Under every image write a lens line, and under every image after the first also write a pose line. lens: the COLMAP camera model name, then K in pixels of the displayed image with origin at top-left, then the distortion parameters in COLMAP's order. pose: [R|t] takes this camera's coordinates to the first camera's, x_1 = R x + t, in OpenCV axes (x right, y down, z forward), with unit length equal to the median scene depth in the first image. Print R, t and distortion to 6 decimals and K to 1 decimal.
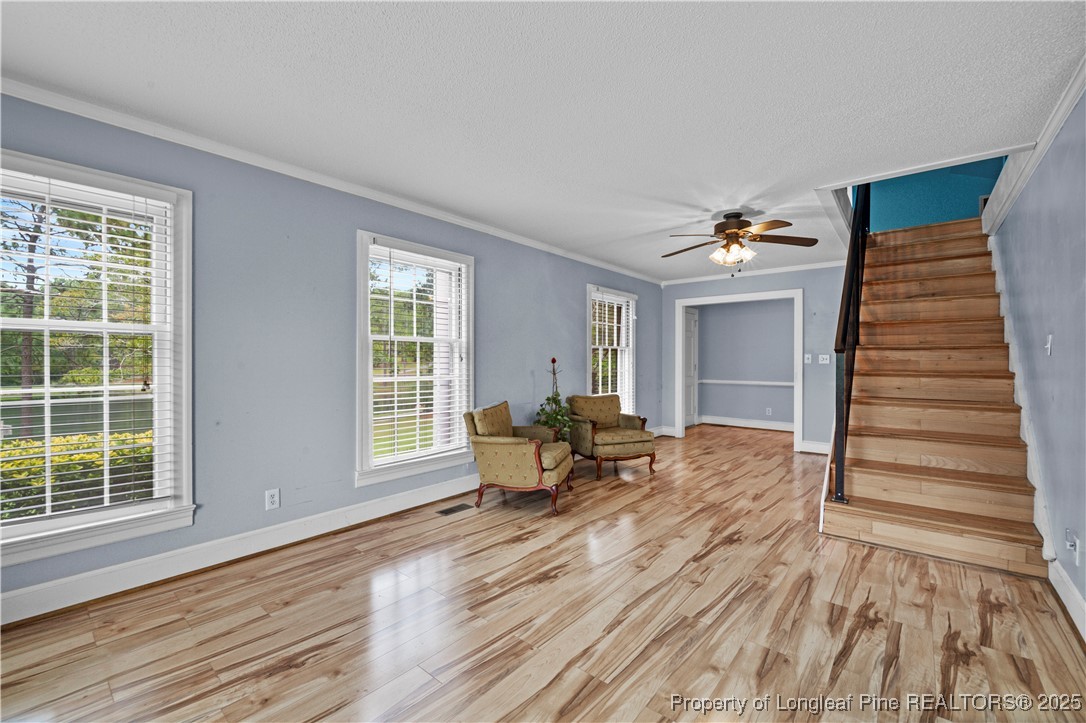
lens RADIAL K [[445.7, 0, 542.6], [0, 445.7, 360.4], [0, 0, 1]] dist [-0.000378, -0.008470]
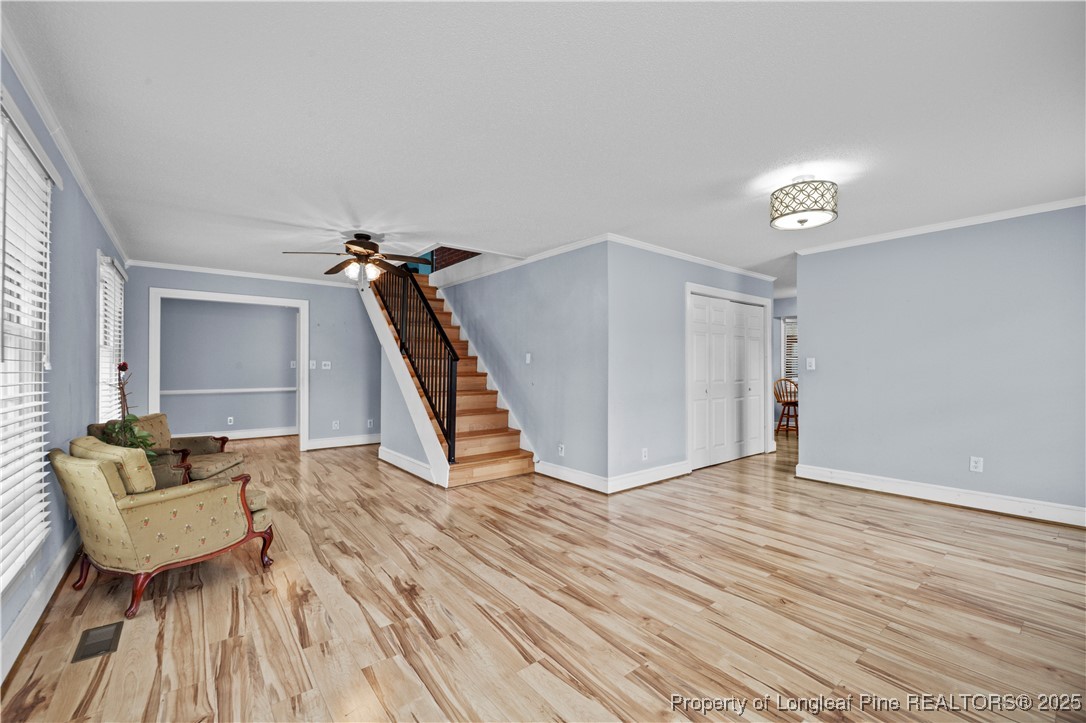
lens RADIAL K [[445.7, 0, 542.6], [0, 445.7, 360.4], [0, 0, 1]] dist [-0.000378, -0.008470]
pose [[0.201989, 0.012900, 0.979303, -0.731013], [0.000535, 0.999912, -0.013281, 0.000604], [-0.979388, 0.003207, 0.201964, 0.430456]]
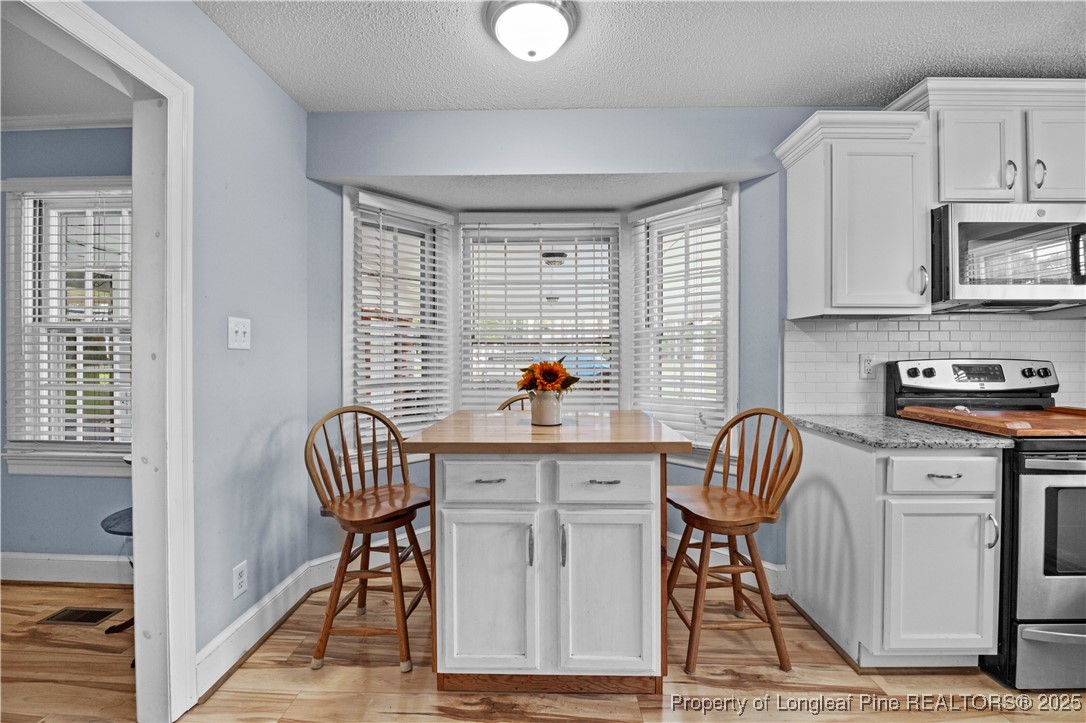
lens RADIAL K [[445.7, 0, 542.6], [0, 445.7, 360.4], [0, 0, 1]] dist [-0.000378, -0.008470]
pose [[-0.624400, -0.005283, 0.781087, 1.517514], [-0.000160, 0.999978, 0.006635, 0.001747], [-0.781105, 0.004018, -0.624387, -0.269531]]
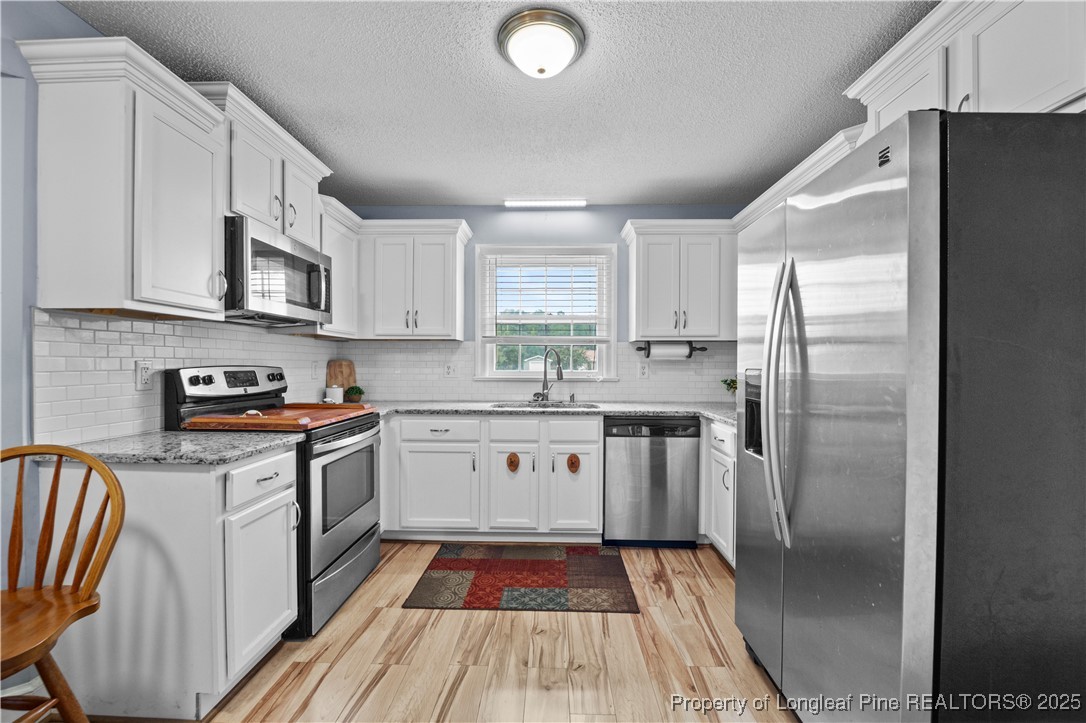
lens RADIAL K [[452.5, 0, 539.4], [0, 452.5, 368.9], [0, 0, 1]] dist [-0.015070, 0.000059]
pose [[-0.786599, 0.006354, -0.617432, 1.782196], [0.000263, 0.999950, 0.009954, 0.001109], [0.617464, 0.007667, -0.786562, -0.339203]]
